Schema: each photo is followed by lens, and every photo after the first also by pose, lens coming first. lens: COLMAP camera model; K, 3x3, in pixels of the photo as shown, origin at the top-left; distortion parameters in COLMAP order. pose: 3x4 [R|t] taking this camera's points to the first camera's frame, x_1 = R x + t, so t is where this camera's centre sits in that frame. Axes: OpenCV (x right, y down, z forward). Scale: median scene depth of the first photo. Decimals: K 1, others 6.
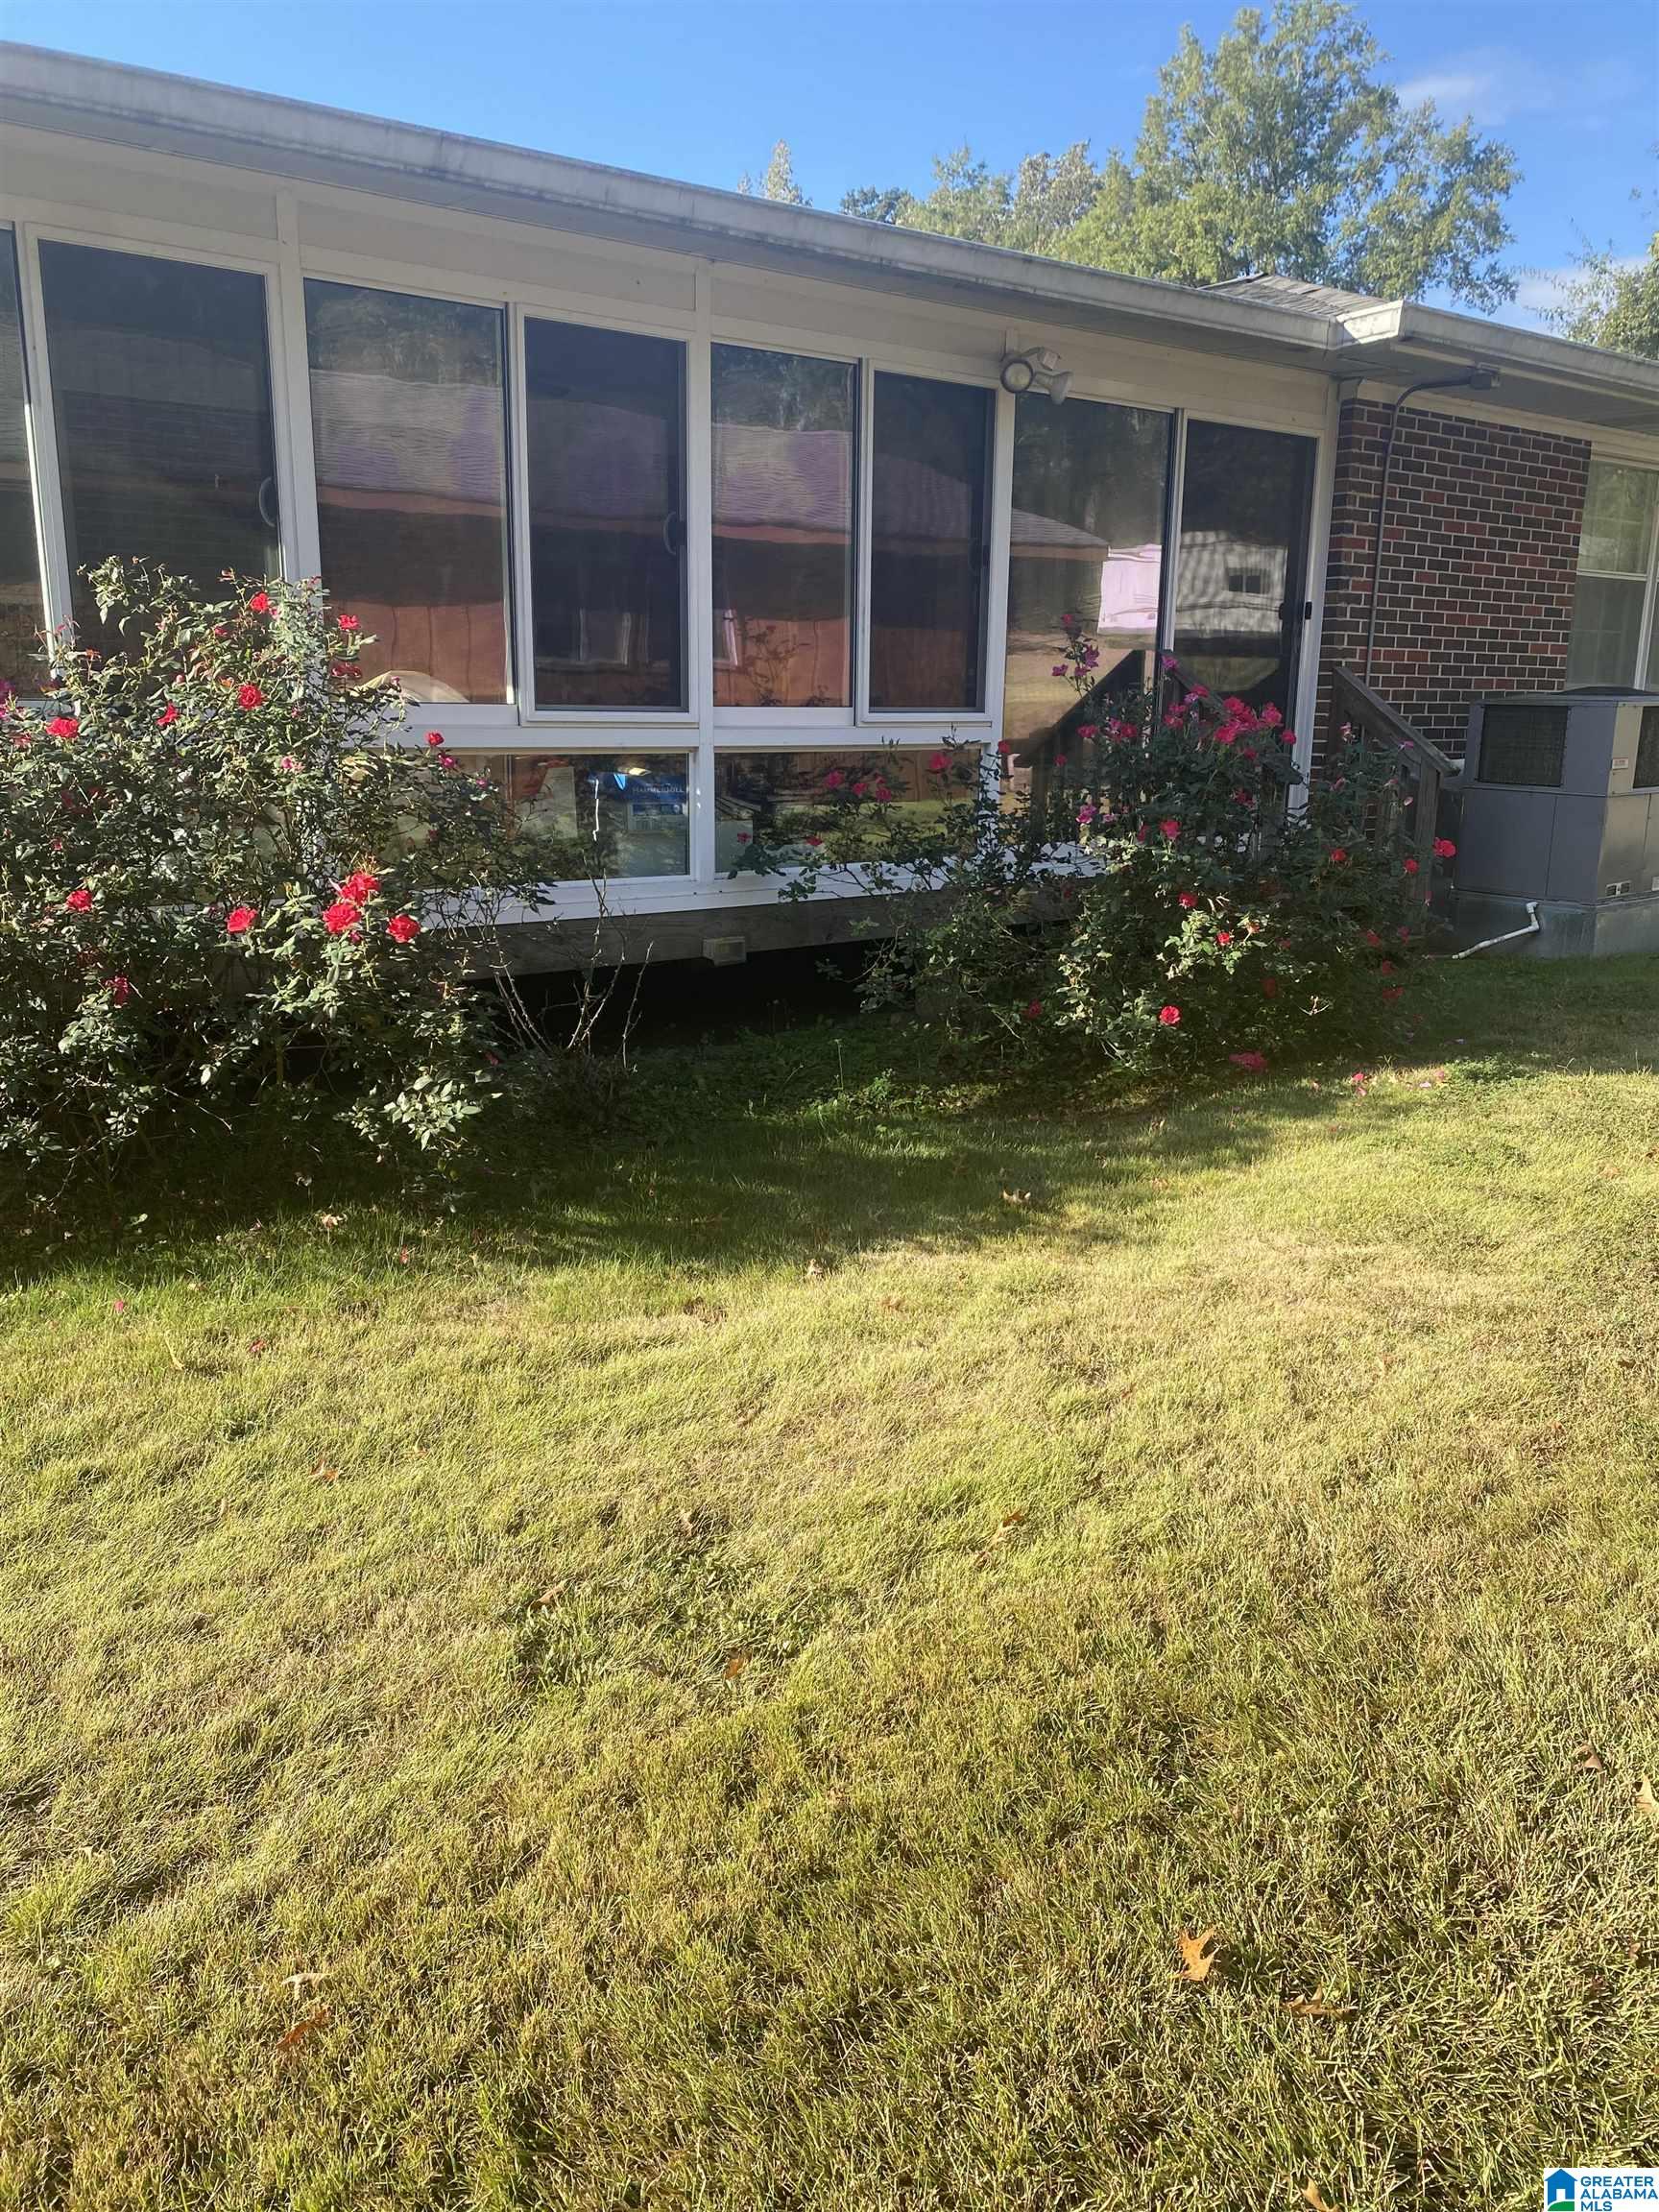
lens RADIAL K [[1669.8, 0, 832.9], [0, 1669.8, 1115.3], [0, 0, 1]] dist [0.007568, -0.005562]
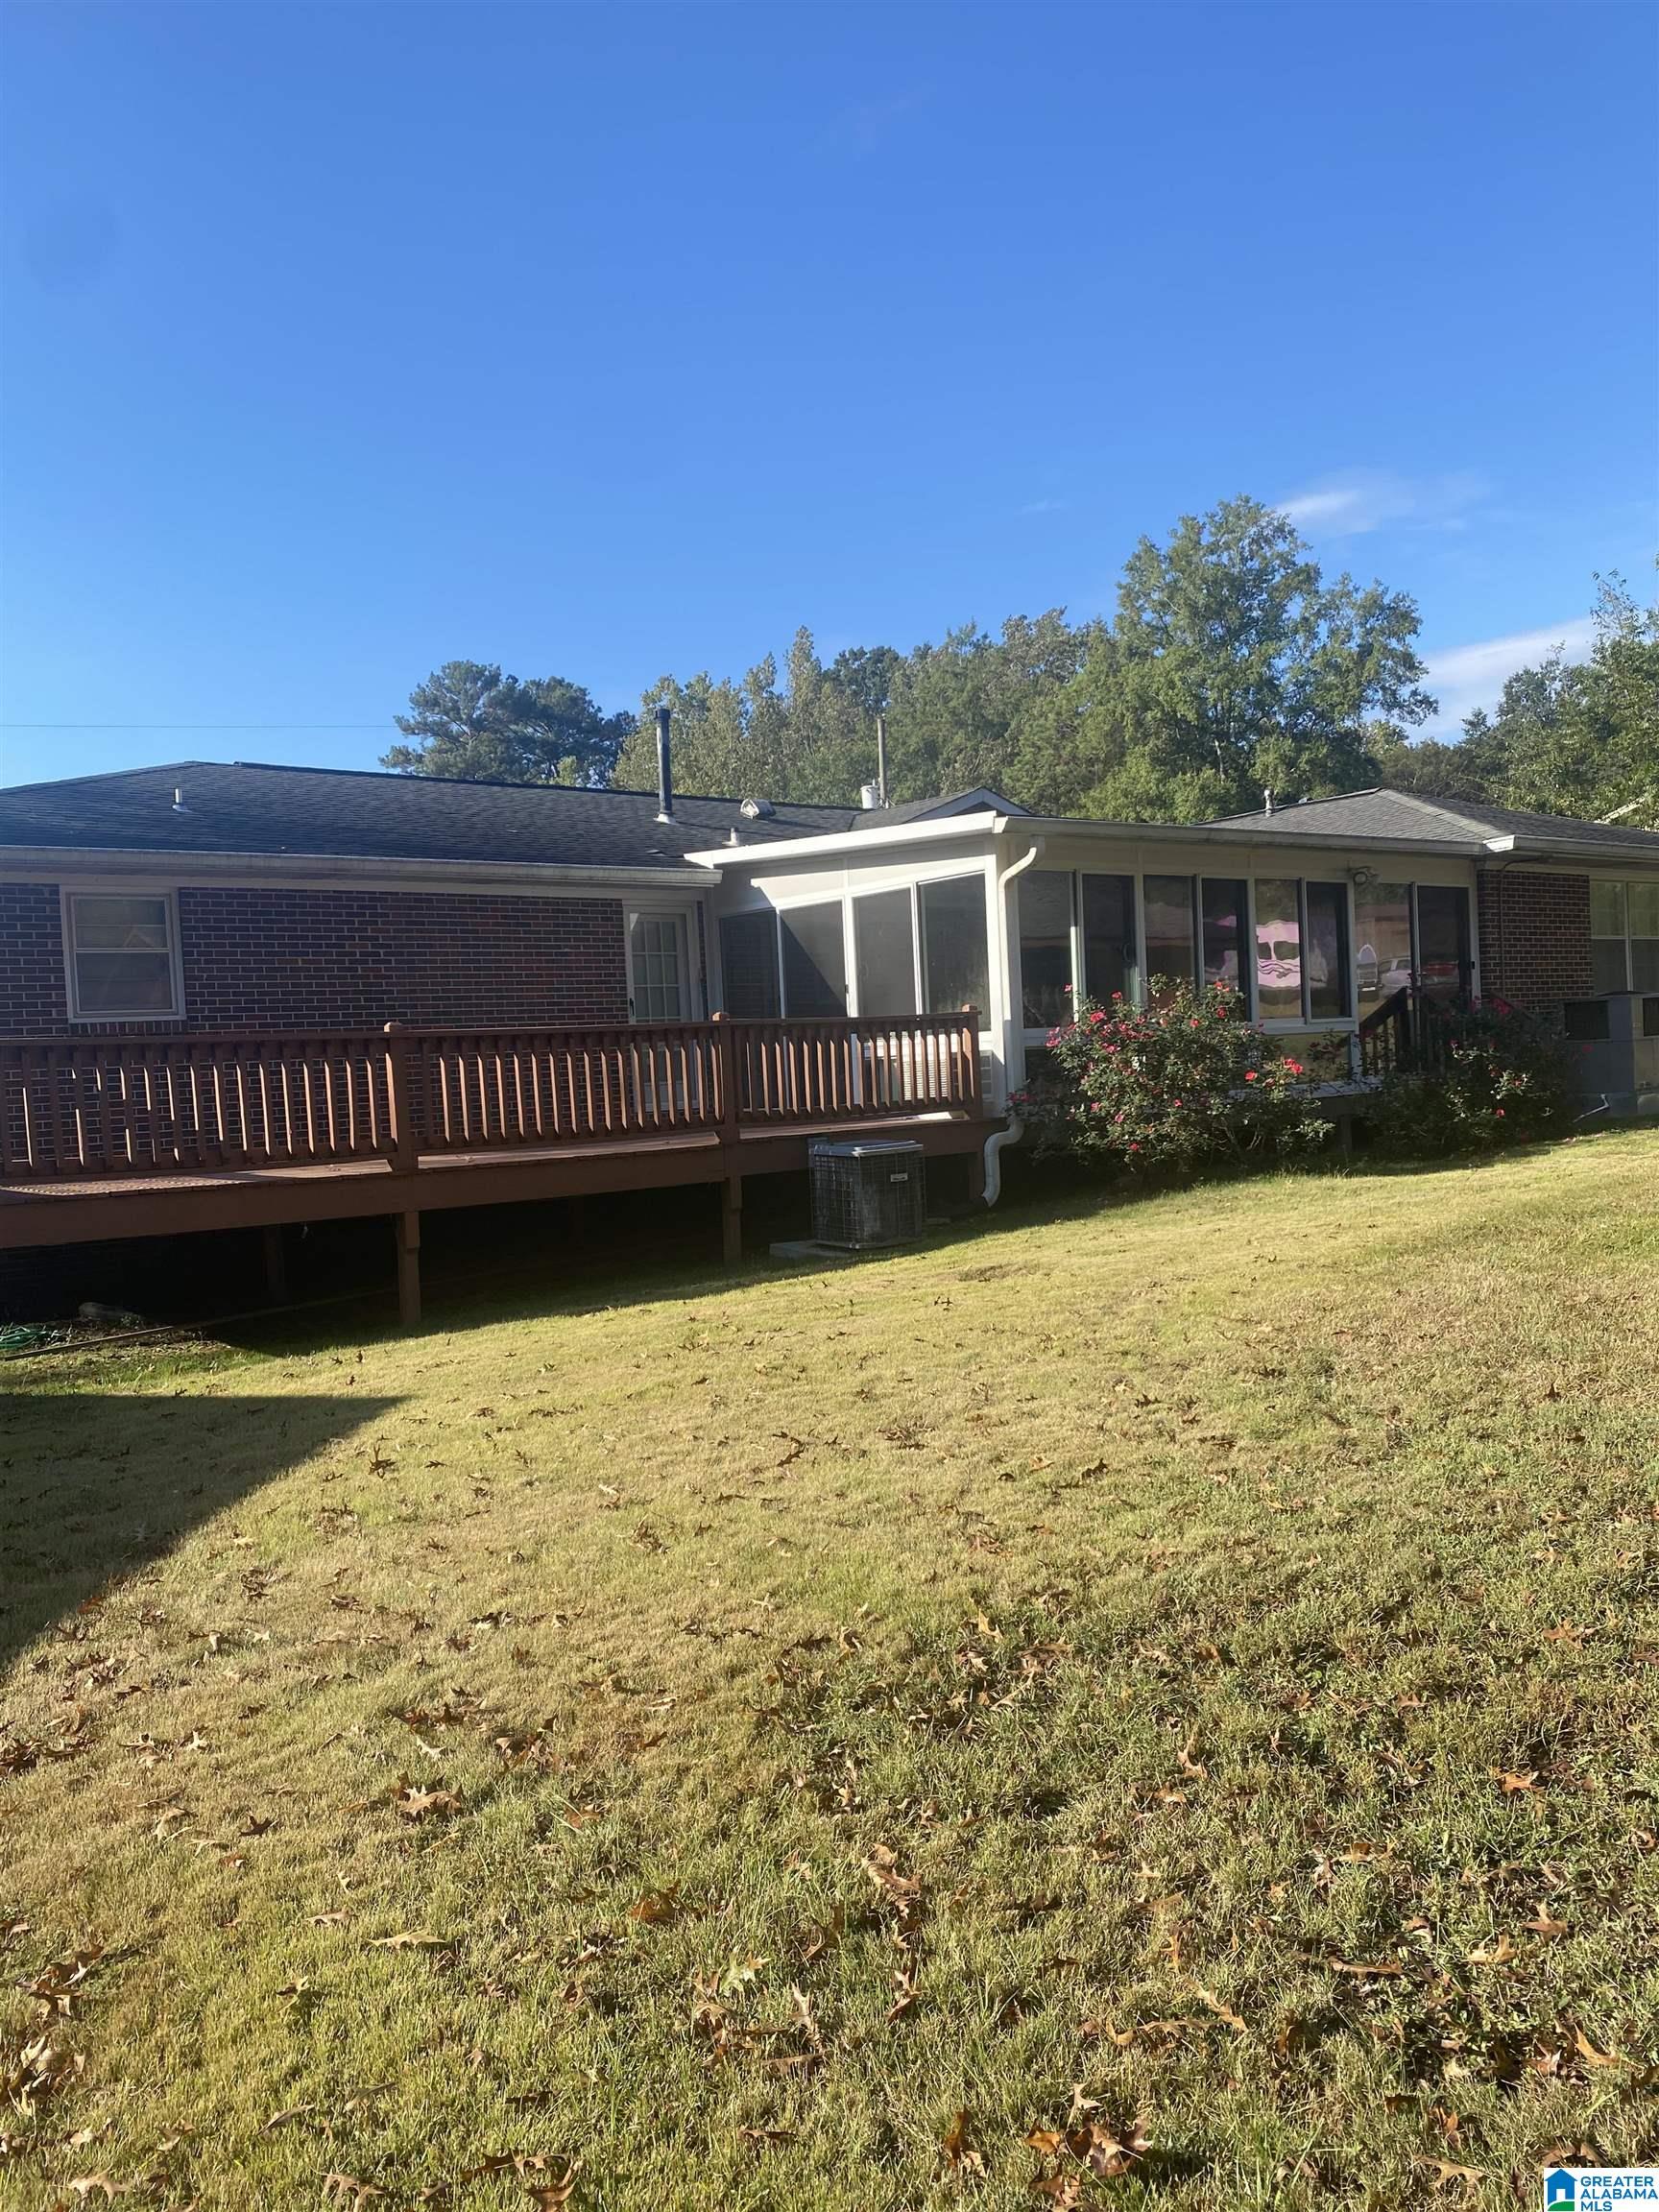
lens RADIAL K [[1669.8, 0, 832.9], [0, 1669.8, 1115.3], [0, 0, 1]] dist [0.007568, -0.005562]
pose [[0.997892, -0.062442, 0.017666, -0.502243], [0.064795, 0.973713, -0.218368, 0.253406], [-0.003566, 0.219052, 0.975707, -0.884380]]
